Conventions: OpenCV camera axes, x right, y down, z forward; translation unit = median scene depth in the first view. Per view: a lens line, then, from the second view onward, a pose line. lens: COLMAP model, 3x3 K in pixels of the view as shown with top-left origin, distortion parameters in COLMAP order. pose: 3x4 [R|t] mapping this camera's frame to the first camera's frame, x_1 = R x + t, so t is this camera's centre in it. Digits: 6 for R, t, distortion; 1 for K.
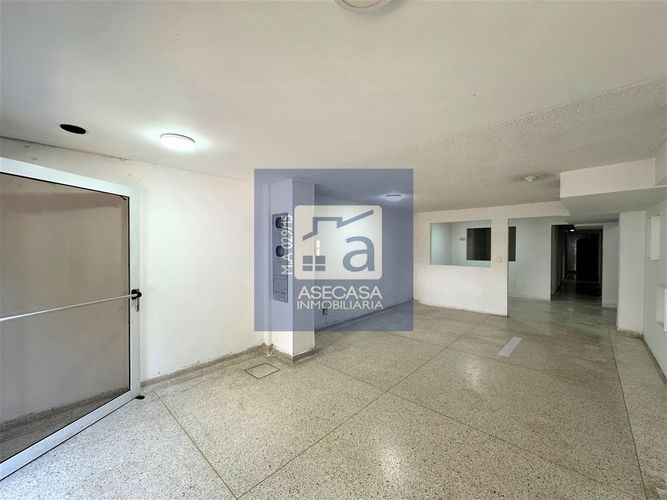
lens RADIAL K [[266.4, 0, 333.5], [0, 266.4, 250.0], [0, 0, 1]] dist [0.001353, -0.000265]
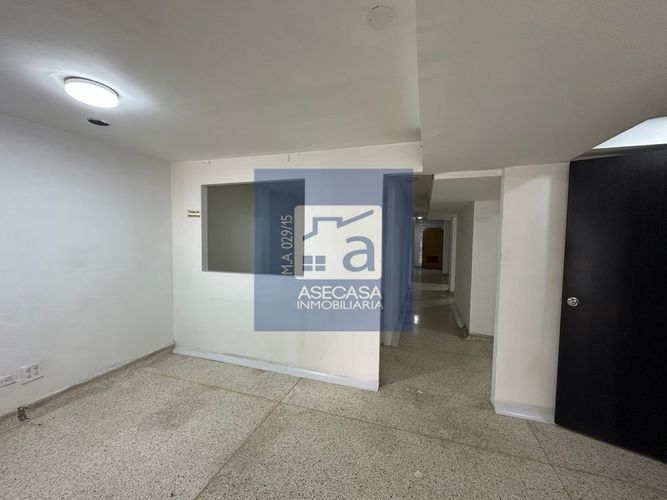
lens RADIAL K [[266.4, 0, 333.5], [0, 266.4, 250.0], [0, 0, 1]] dist [0.001353, -0.000265]
pose [[0.908864, -0.006741, 0.417038, 0.505154], [-0.013117, 0.998913, 0.044733, -0.010838], [-0.416886, -0.046126, 0.907787, 0.584960]]
